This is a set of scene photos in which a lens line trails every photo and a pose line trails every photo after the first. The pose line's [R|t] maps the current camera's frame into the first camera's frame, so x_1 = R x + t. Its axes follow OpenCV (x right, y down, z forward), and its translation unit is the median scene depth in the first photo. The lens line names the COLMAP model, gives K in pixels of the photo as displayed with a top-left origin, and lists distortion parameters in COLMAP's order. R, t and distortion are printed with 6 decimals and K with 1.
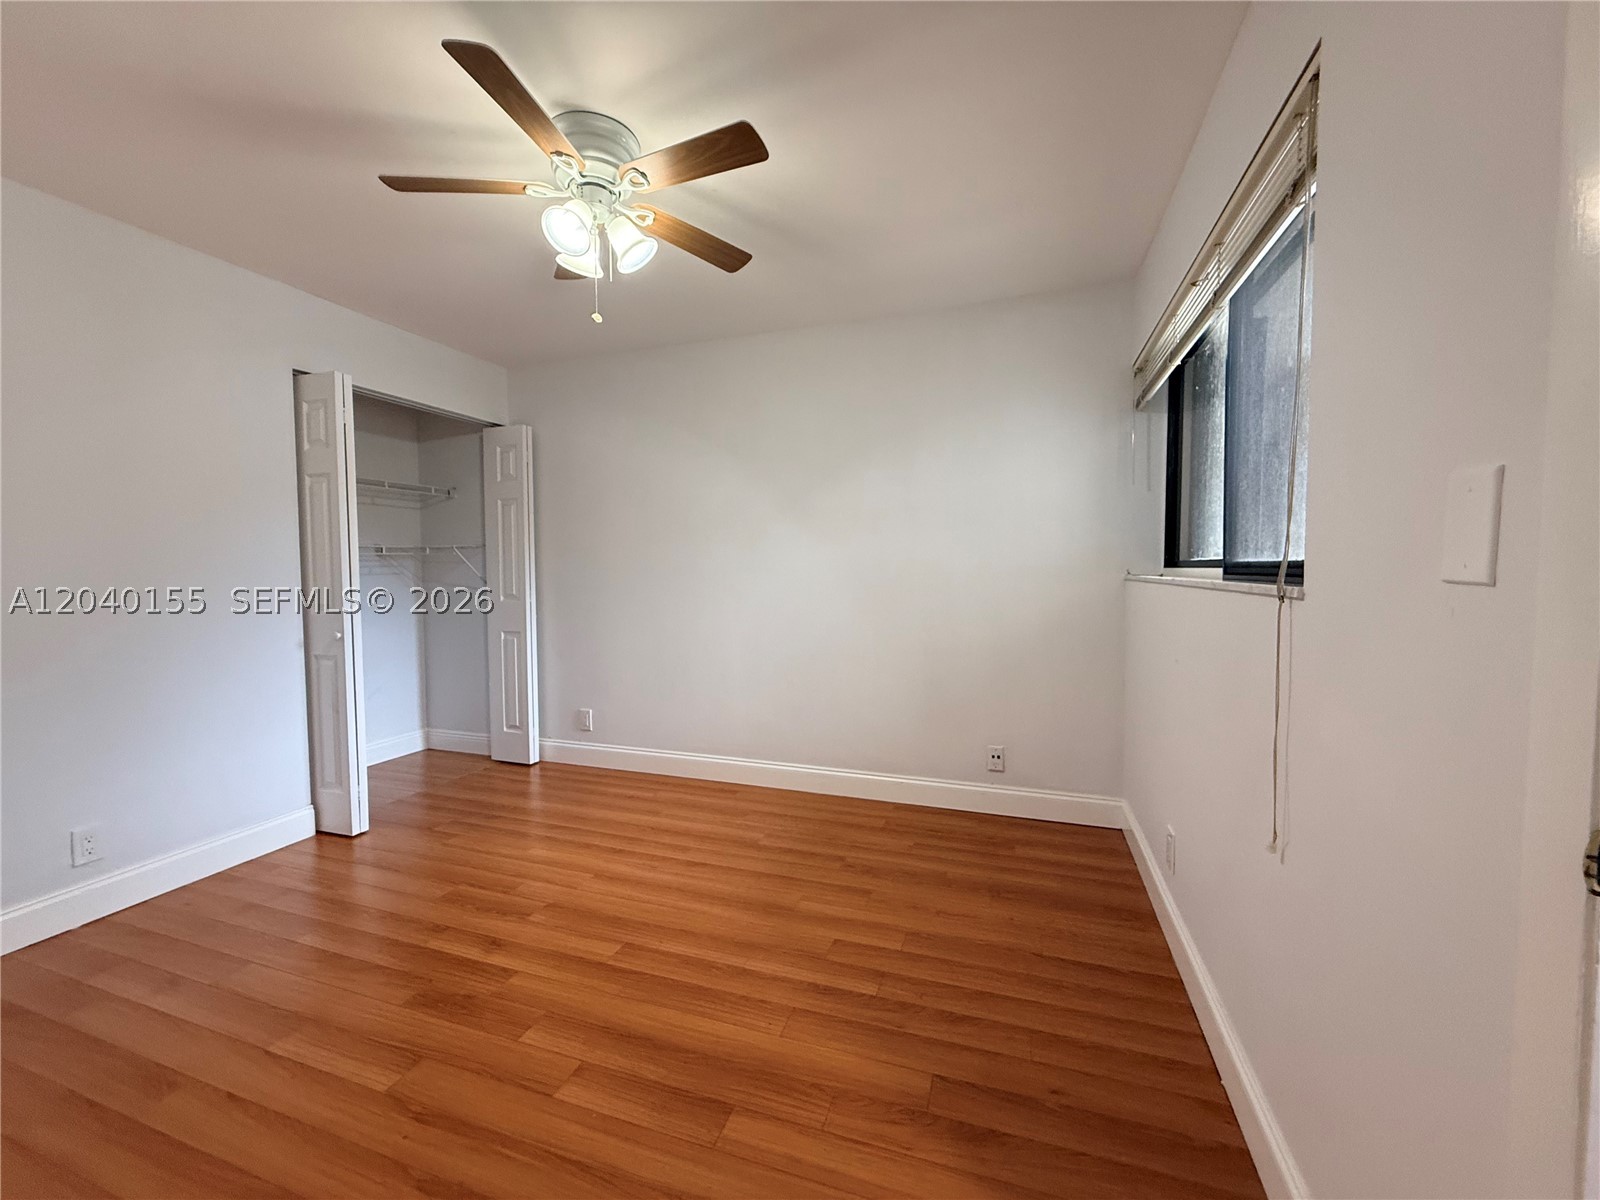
lens RADIAL K [[637.3, 0, 797.8], [0, 637.3, 602.5], [0, 0, 1]] dist [-0.004346, 0.001227]
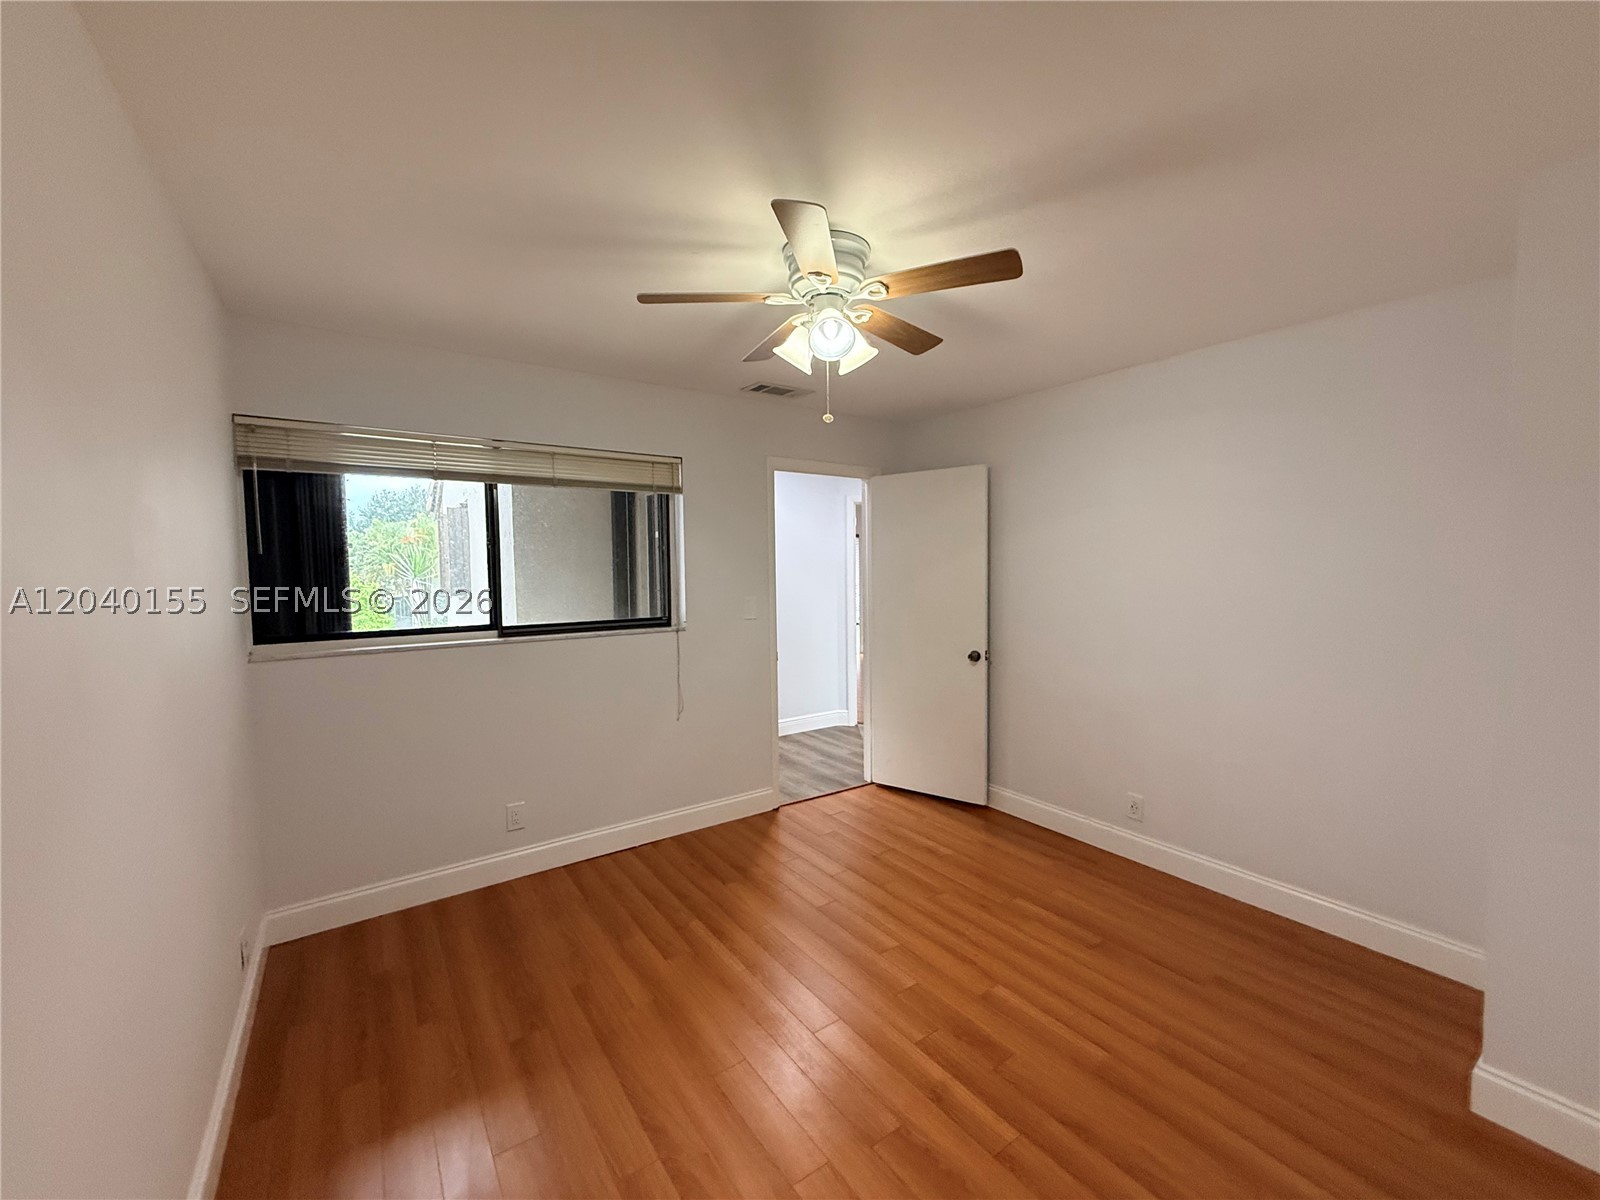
lens RADIAL K [[637.3, 0, 808.8], [0, 637.3, 600.1], [0, 0, 1]] dist [-0.004346, 0.001227]
pose [[-0.820300, -0.011658, 0.571815, -0.678246], [0.045964, 0.995215, 0.086228, -0.181338], [-0.570084, 0.097015, -0.815838, 1.439942]]
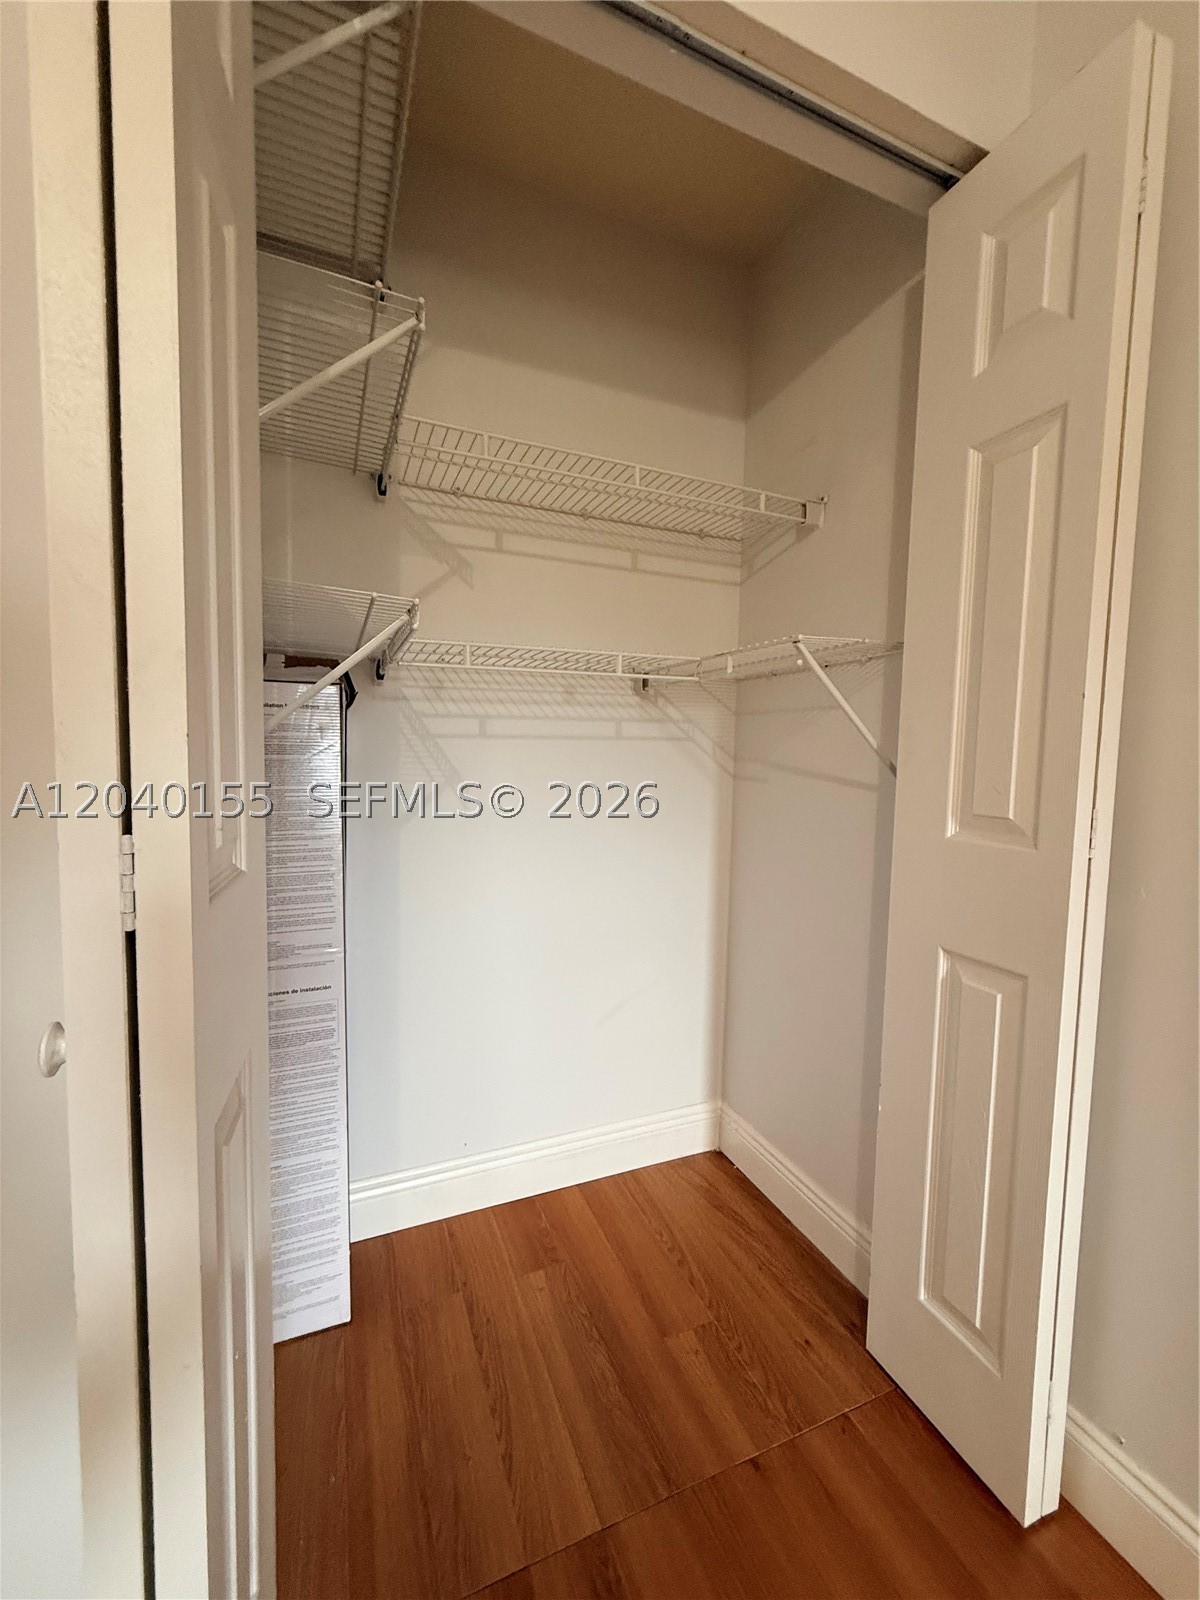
lens RADIAL K [[637.3, 0, 601.8], [0, 637.3, 797.2], [0, 0, 1]] dist [-0.004346, 0.001227]
pose [[0.676898, 0.068949, -0.732840, -0.575934], [-0.058256, 0.997498, 0.040040, -0.033403], [0.733768, 0.015589, 0.679222, 1.107287]]
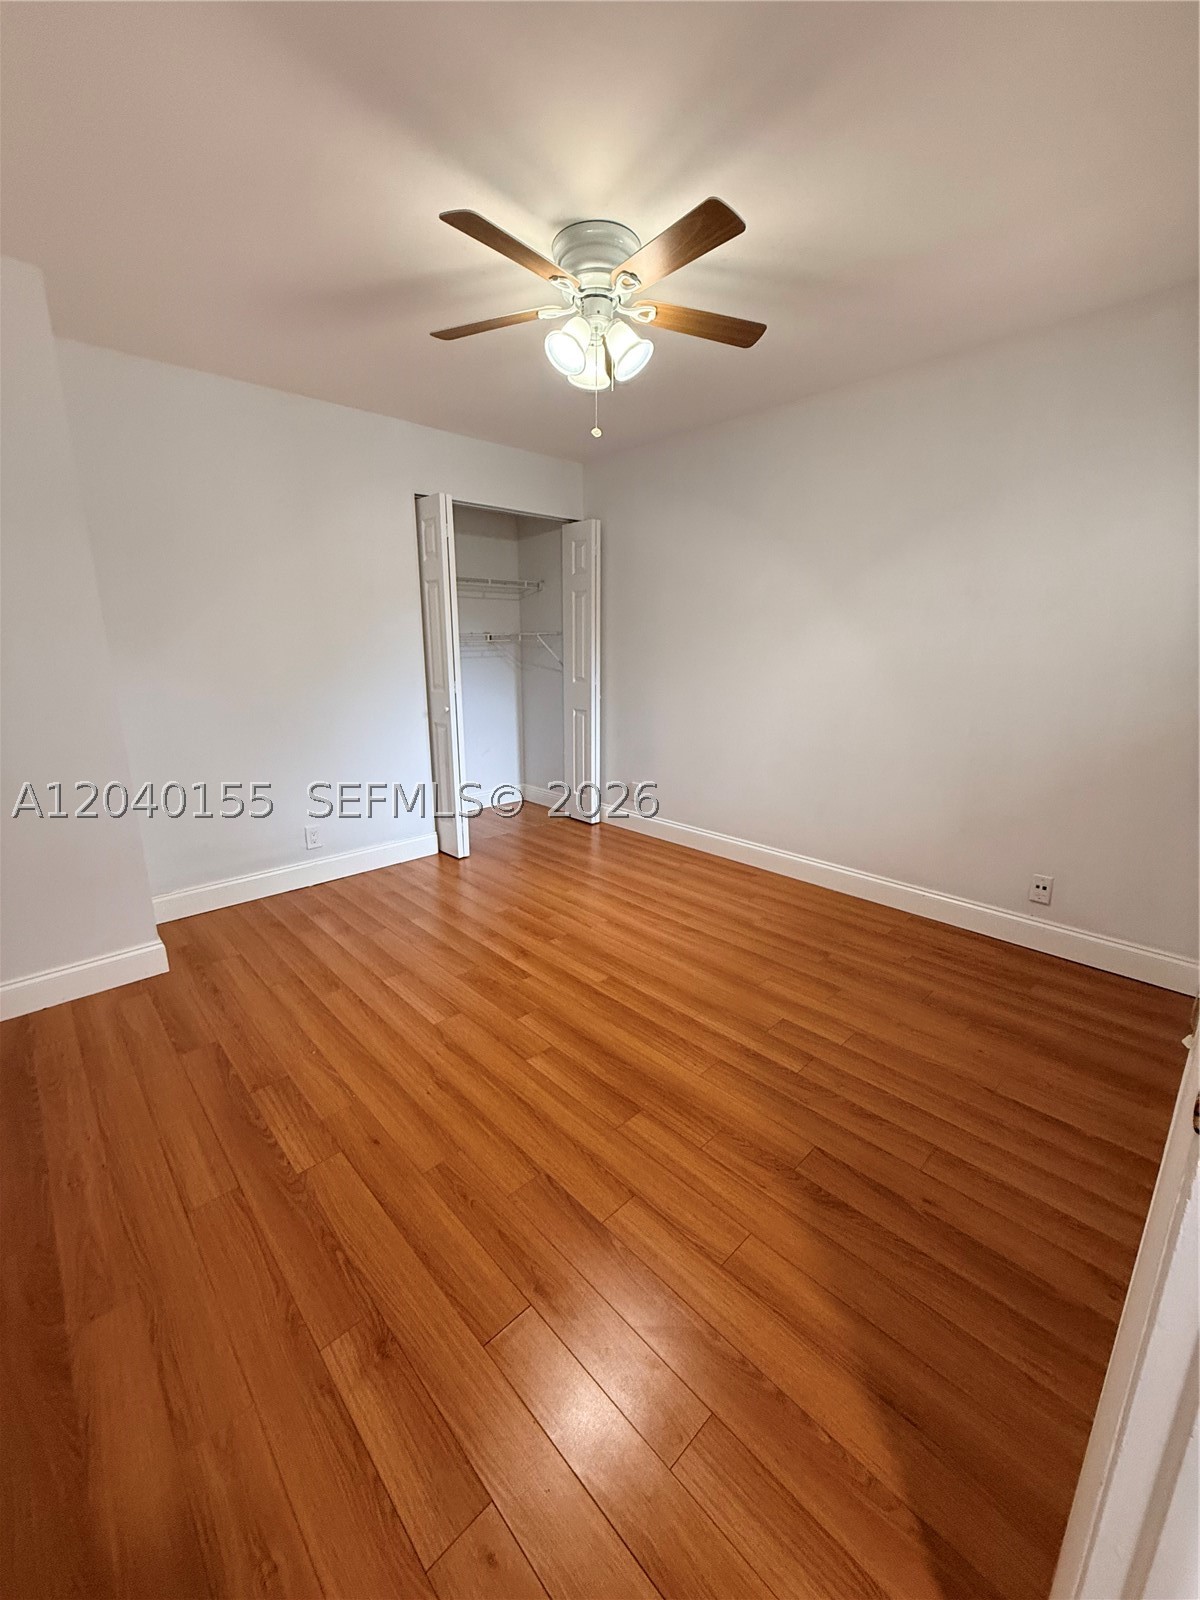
lens RADIAL K [[637.3, 0, 599.5], [0, 637.3, 799.2], [0, 0, 1]] dist [-0.004346, 0.001227]
pose [[0.885983, 0.116695, -0.448795, 0.186341], [-0.029426, 0.980016, 0.196730, -0.037449], [0.462784, -0.161093, 0.871711, -0.029644]]
